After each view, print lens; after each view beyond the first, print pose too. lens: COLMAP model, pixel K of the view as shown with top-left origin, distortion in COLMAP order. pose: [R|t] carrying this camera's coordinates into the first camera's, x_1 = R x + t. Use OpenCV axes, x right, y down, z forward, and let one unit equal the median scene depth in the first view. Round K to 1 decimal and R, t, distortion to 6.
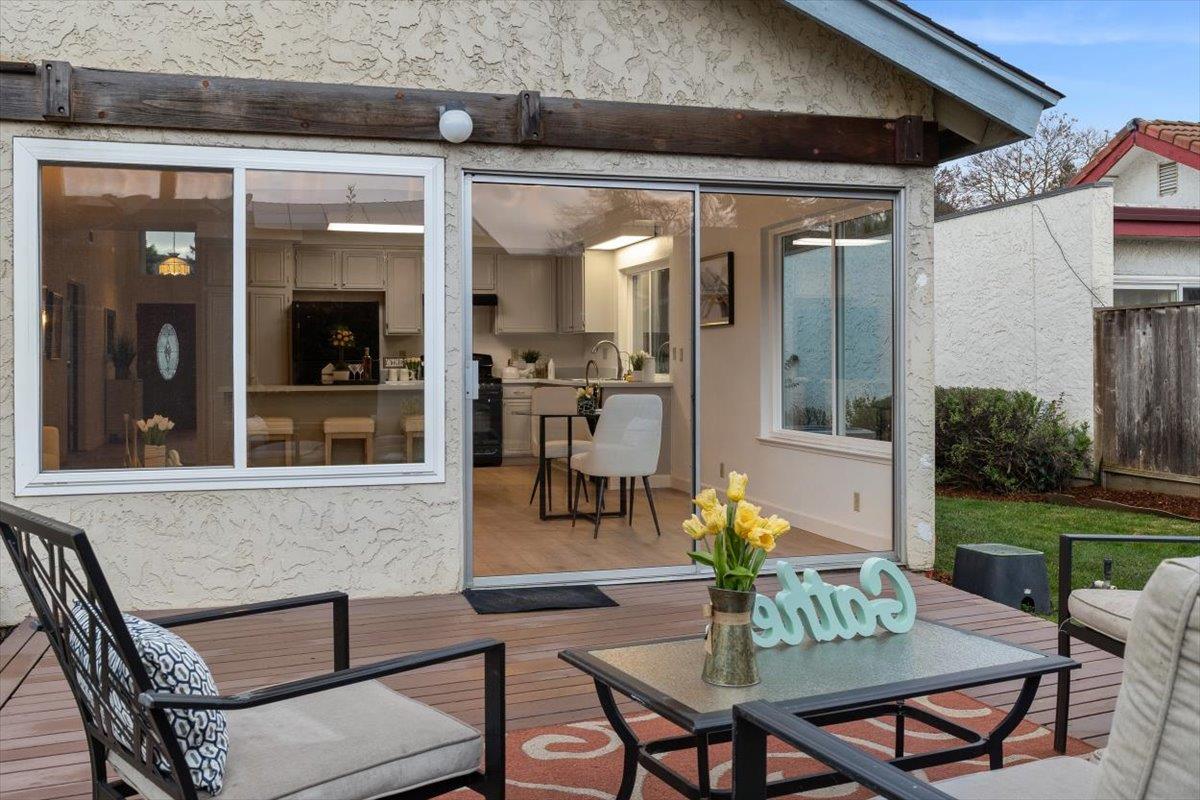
lens RADIAL K [[1108.6, 0, 601.2], [0, 1108.6, 365.8], [0, 0, 1]] dist [-0.001247, -0.001962]
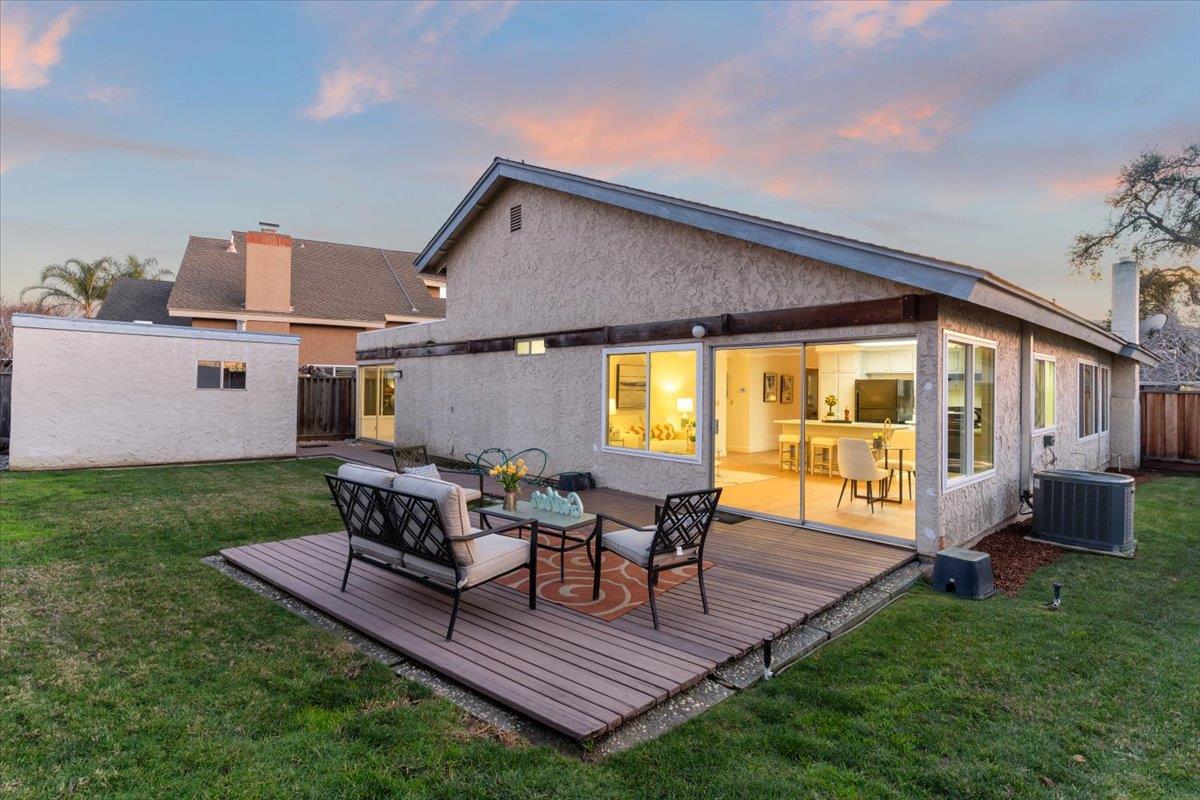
lens RADIAL K [[584.6, 0, 588.8], [0, 584.6, 389.3], [0, 0, 1]] dist [0.000105, 0.000288]
pose [[0.433275, 0.011595, -0.901187, 0.952819], [-0.015942, 0.999859, 0.005200, -0.074868], [0.901121, 0.012113, 0.433399, 0.143227]]
